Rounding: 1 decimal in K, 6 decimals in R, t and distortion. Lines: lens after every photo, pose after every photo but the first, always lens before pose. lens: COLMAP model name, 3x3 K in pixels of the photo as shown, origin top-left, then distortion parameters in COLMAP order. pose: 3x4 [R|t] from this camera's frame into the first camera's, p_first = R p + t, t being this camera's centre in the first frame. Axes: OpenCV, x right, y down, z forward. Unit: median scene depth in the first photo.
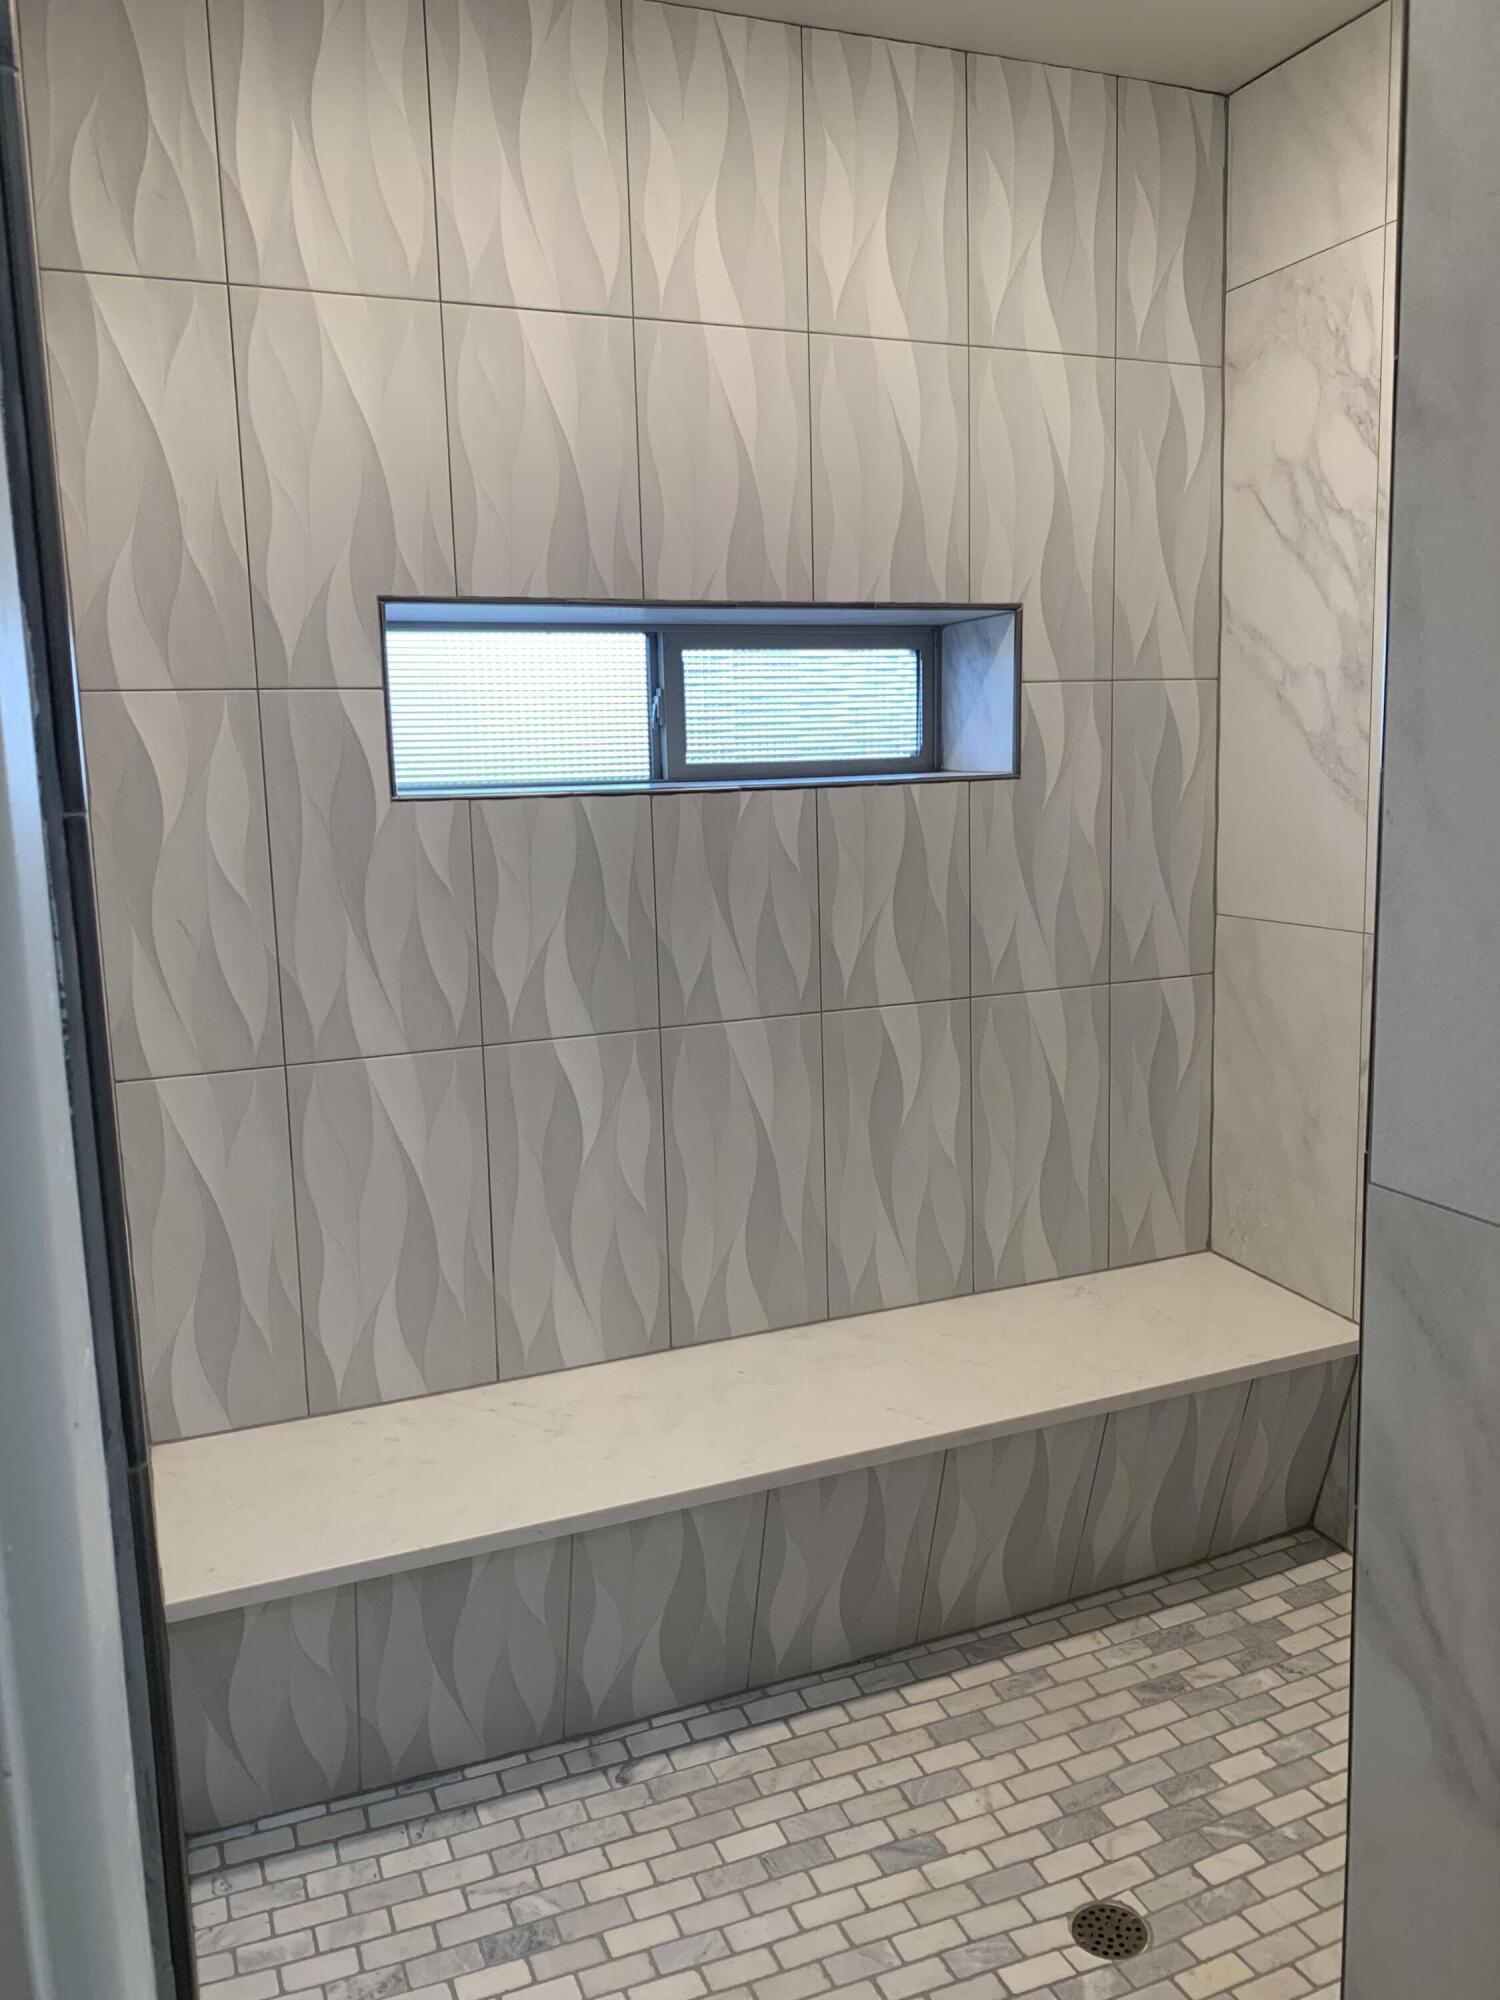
lens RADIAL K [[1500.4, 0, 764.4], [0, 1500.4, 992.7], [0, 0, 1]] dist [0.040966, -0.055552]
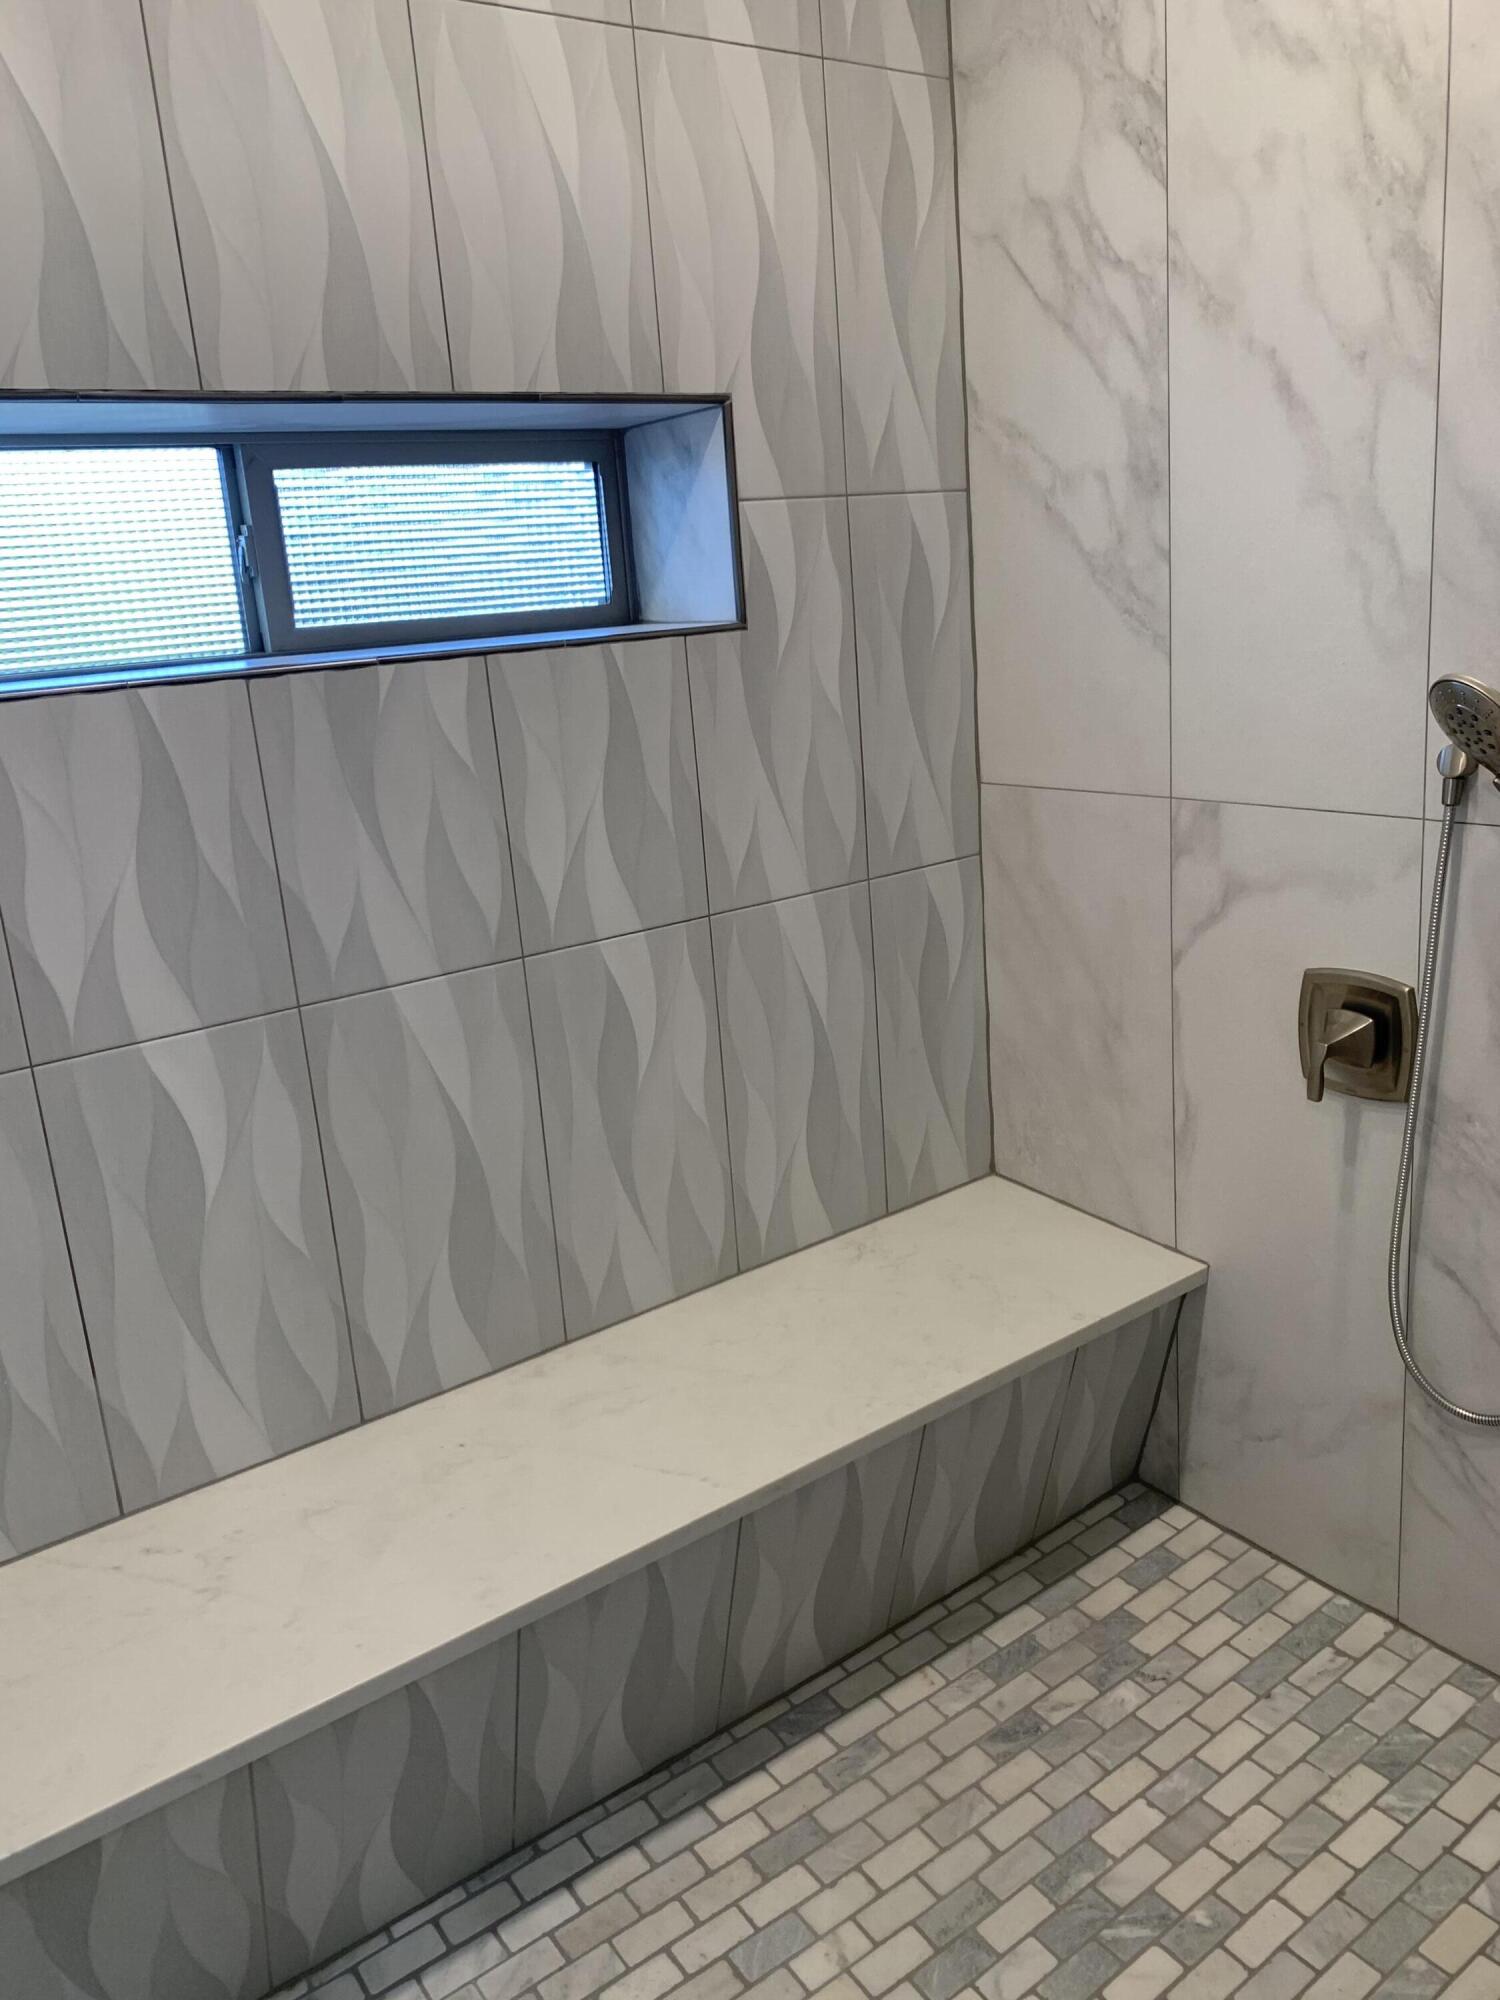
lens RADIAL K [[1500.4, 0, 764.4], [0, 1500.4, 992.7], [0, 0, 1]] dist [0.040966, -0.055552]
pose [[0.971505, -0.102551, 0.213683, -0.006315], [0.081043, 0.990939, 0.107111, -0.040420], [-0.222731, -0.086741, 0.971013, 0.239971]]
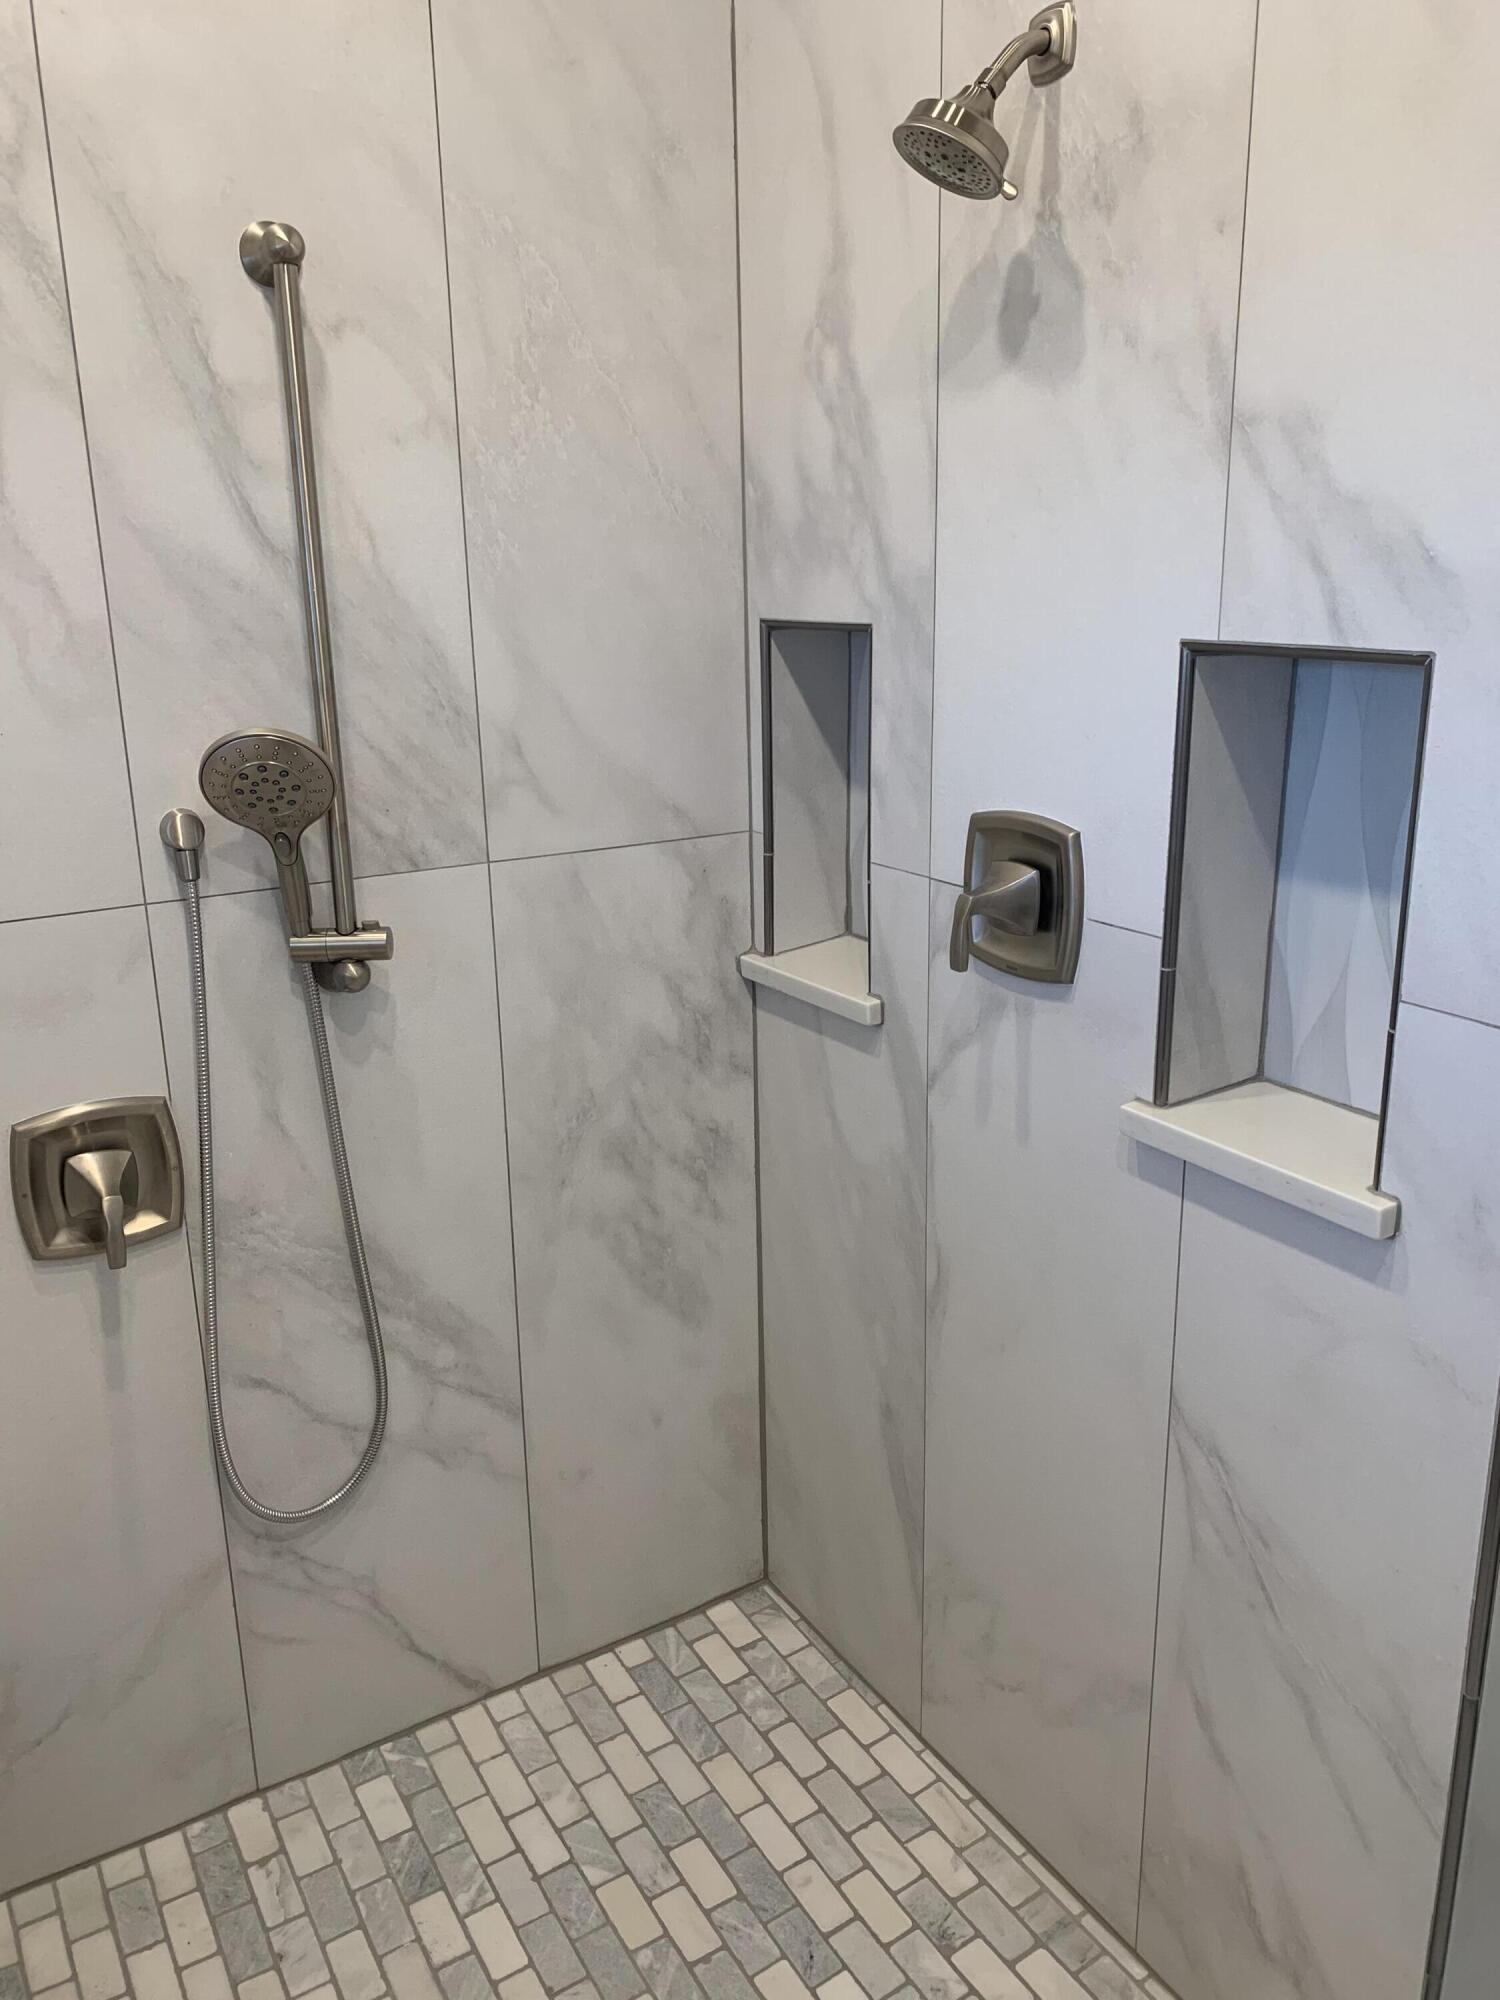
lens RADIAL K [[1500.4, 0, 764.4], [0, 1500.4, 992.7], [0, 0, 1]] dist [0.040966, -0.055552]
pose [[-0.160197, -0.237093, 0.958188, -0.176725], [0.169597, 0.949678, 0.263342, -0.103073], [-0.972406, 0.204692, -0.111926, 0.683610]]
